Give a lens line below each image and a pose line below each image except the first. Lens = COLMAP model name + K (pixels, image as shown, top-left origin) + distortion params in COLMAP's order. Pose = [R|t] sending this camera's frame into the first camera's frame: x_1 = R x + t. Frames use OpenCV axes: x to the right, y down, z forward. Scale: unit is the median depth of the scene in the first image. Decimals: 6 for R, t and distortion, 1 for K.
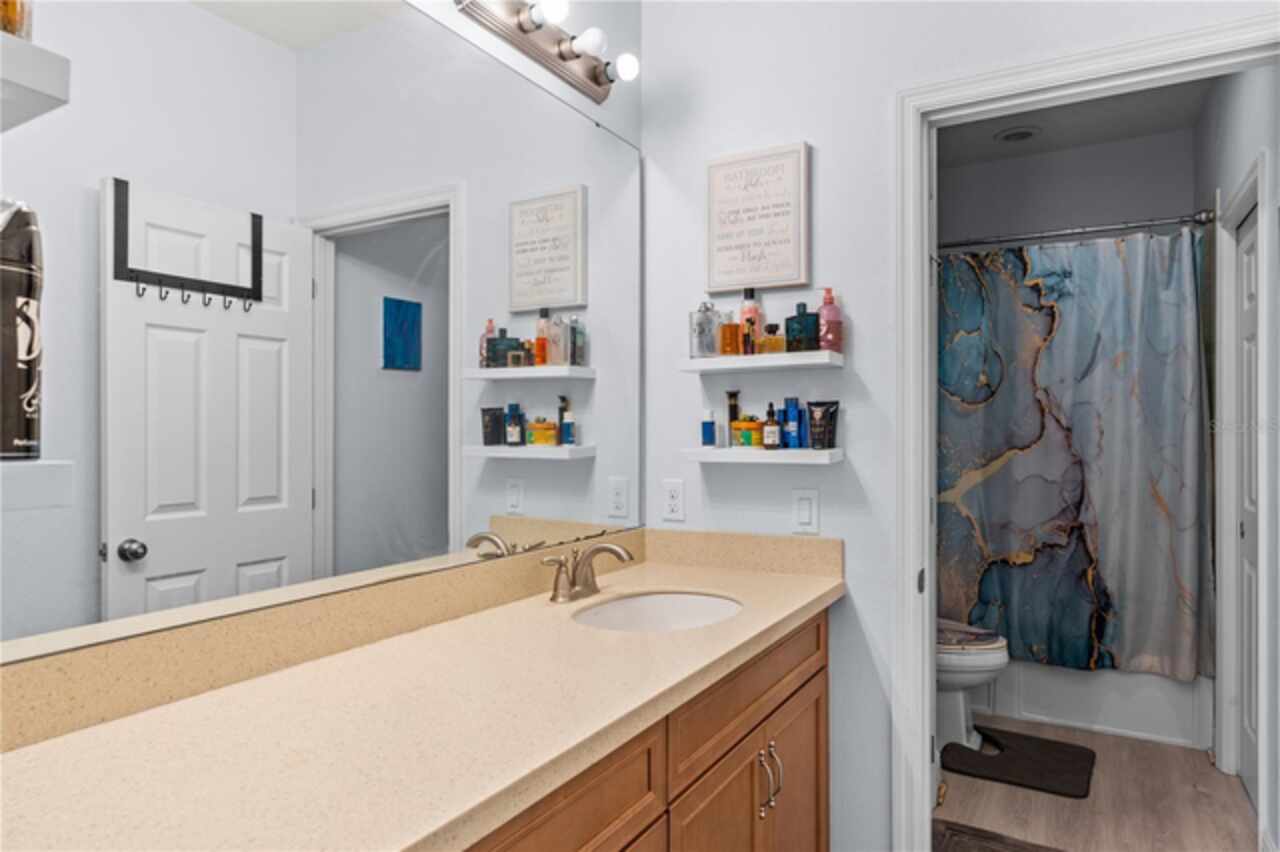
lens RADIAL K [[776.9, 0, 643.4], [0, 776.9, 435.9], [0, 0, 1]] dist [0.000765, 0.003706]
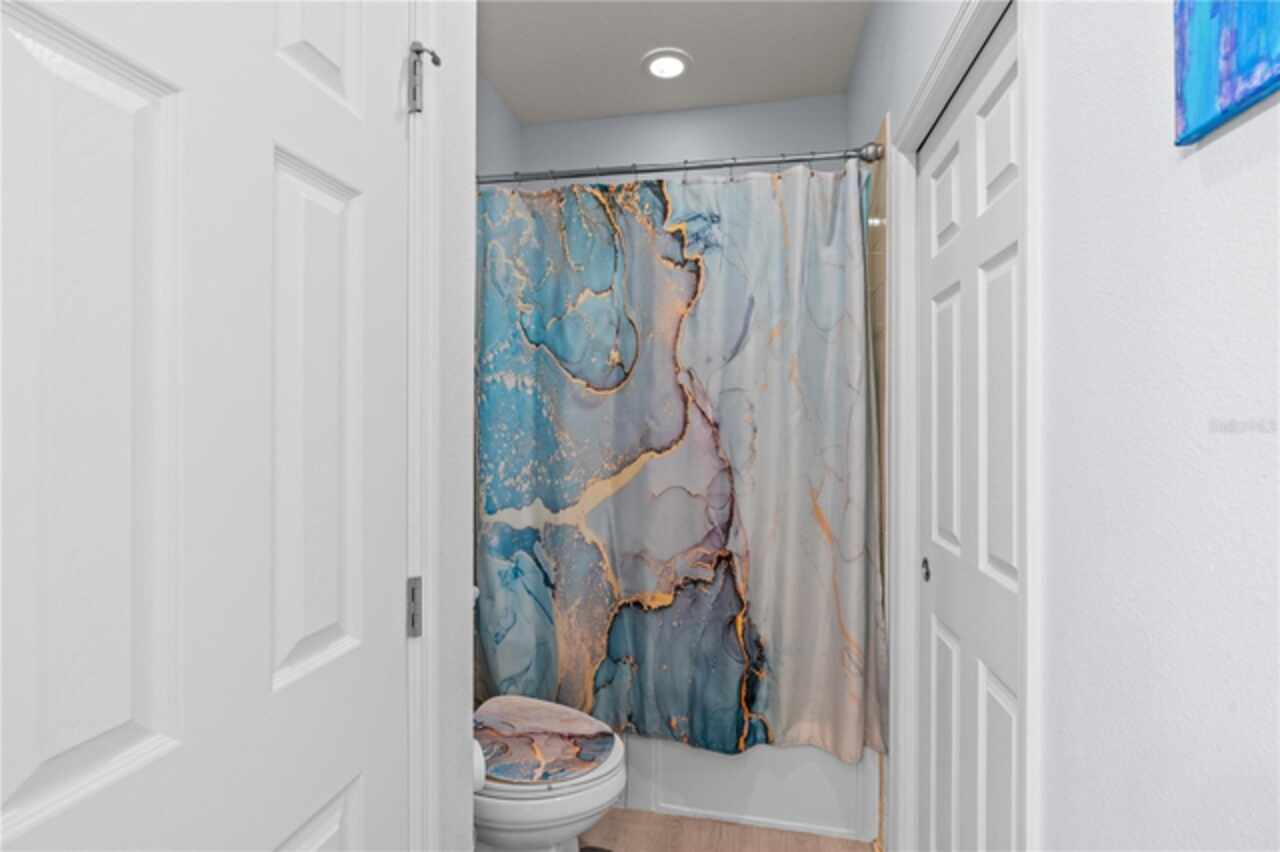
lens RADIAL K [[583.9, 0, 639.0], [0, 583.9, 418.5], [0, 0, 1]] dist [-0.002884, 0.001990]
pose [[0.949573, 0.003747, 0.313525, 0.302135], [-0.003177, 0.999992, -0.002331, -0.013191], [-0.313531, 0.001217, 0.949577, 0.492418]]
